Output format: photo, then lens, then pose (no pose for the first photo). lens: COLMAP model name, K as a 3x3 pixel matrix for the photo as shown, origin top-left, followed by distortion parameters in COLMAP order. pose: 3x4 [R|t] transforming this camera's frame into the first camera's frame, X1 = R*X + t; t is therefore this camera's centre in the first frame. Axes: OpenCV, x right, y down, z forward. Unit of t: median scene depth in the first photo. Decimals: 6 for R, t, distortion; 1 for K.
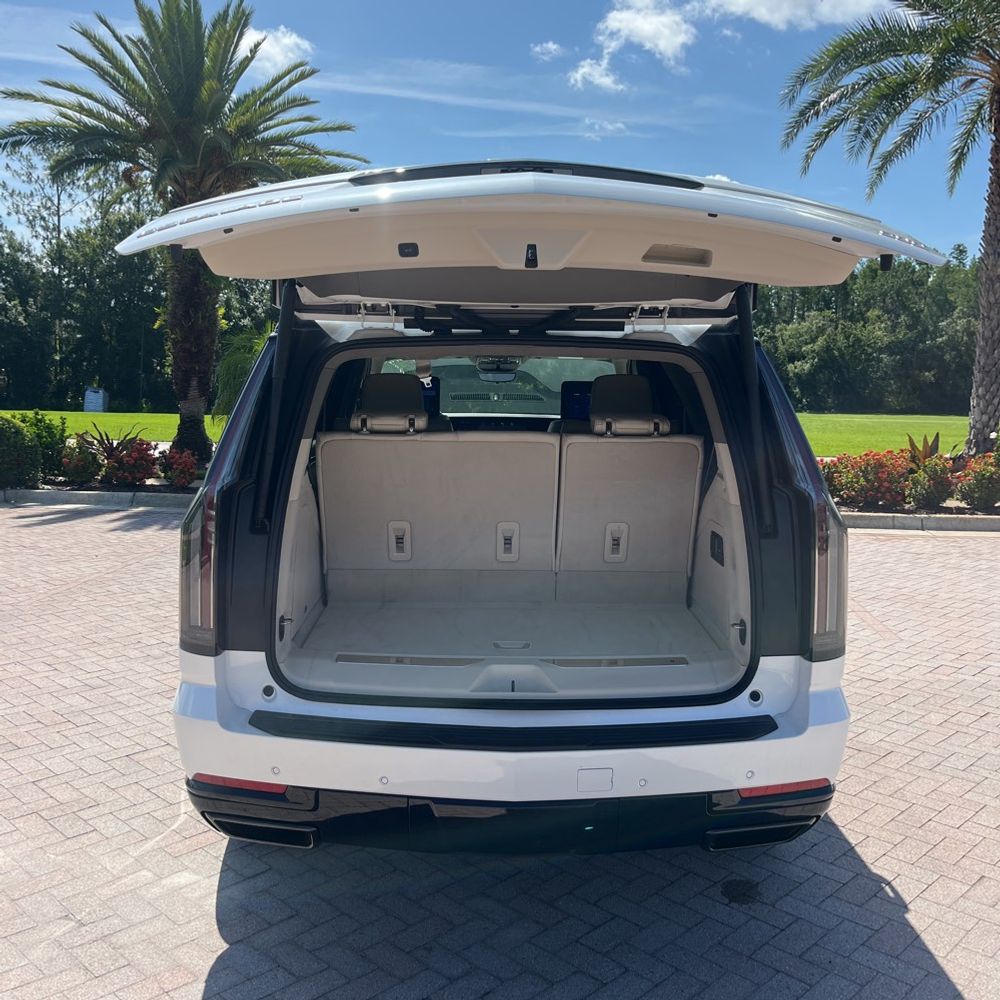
lens RADIAL K [[1016.2, 0, 500.0], [0, 1016.2, 500.0], [0, 0, 1]] dist [0.041221, -0.036107]
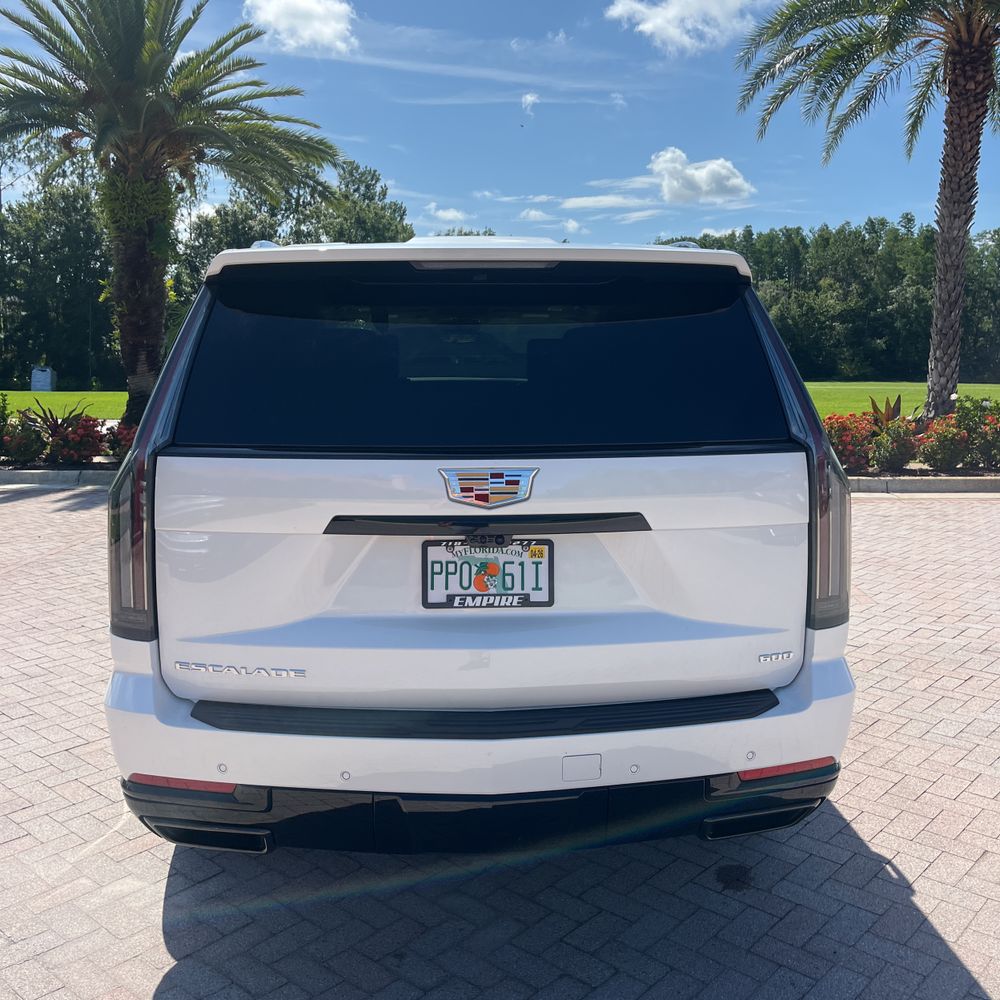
lens RADIAL K [[1014.0, 0, 502.9], [0, 1014.0, 487.4], [0, 0, 1]] dist [0.043333, -0.048041]
pose [[0.998903, -0.020311, 0.042185, -0.001912], [0.019746, 0.999710, 0.013770, 0.002957], [-0.042452, -0.012922, 0.999015, 0.023314]]
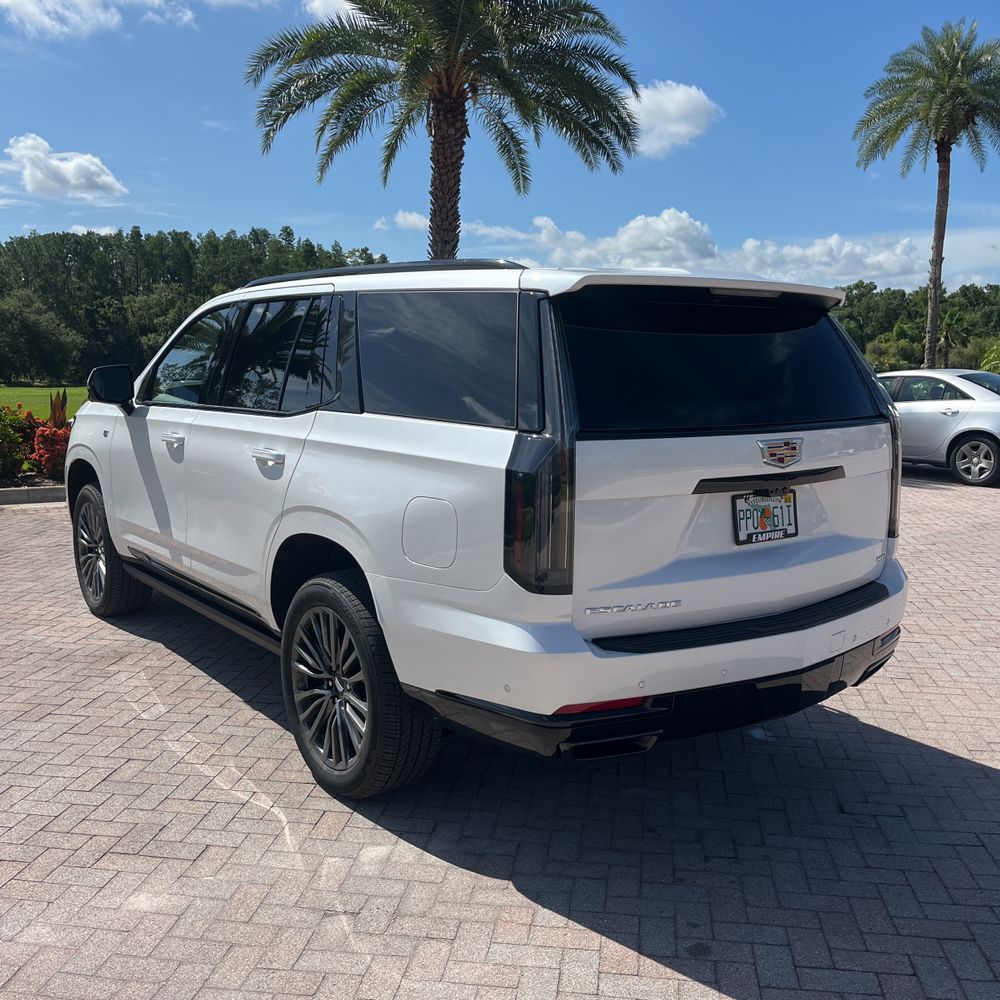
lens RADIAL K [[1025.5, 0, 487.4], [0, 1025.5, 481.4], [0, 0, 1]] dist [0.028743, -0.018677]
pose [[0.809926, -0.077233, 0.581425, -0.221041], [0.073425, 0.996845, 0.030133, -0.000895], [-0.581918, 0.018286, 0.813042, 0.039095]]
